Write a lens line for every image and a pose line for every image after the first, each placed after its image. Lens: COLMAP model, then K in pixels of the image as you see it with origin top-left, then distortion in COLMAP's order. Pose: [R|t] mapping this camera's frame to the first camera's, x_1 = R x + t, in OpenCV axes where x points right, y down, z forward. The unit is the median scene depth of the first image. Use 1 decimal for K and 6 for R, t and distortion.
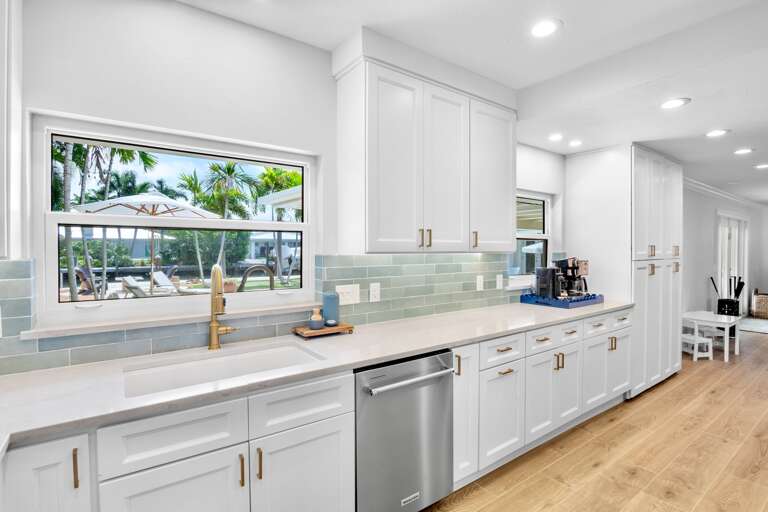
lens RADIAL K [[377.5, 0, 381.3], [0, 377.5, 256.3], [0, 0, 1]] dist [-0.024673, 0.000374]
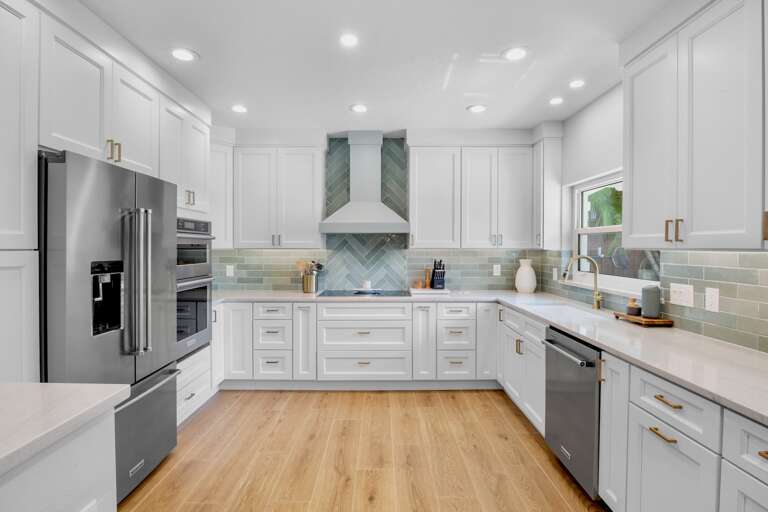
lens RADIAL K [[377.5, 0, 383.3], [0, 377.5, 251.3], [0, 0, 1]] dist [-0.024673, 0.000374]
pose [[-0.574985, 0.008663, -0.818118, 1.049922], [-0.019478, 0.999516, 0.024273, -0.012264], [0.817932, 0.029892, -0.574538, 0.901791]]
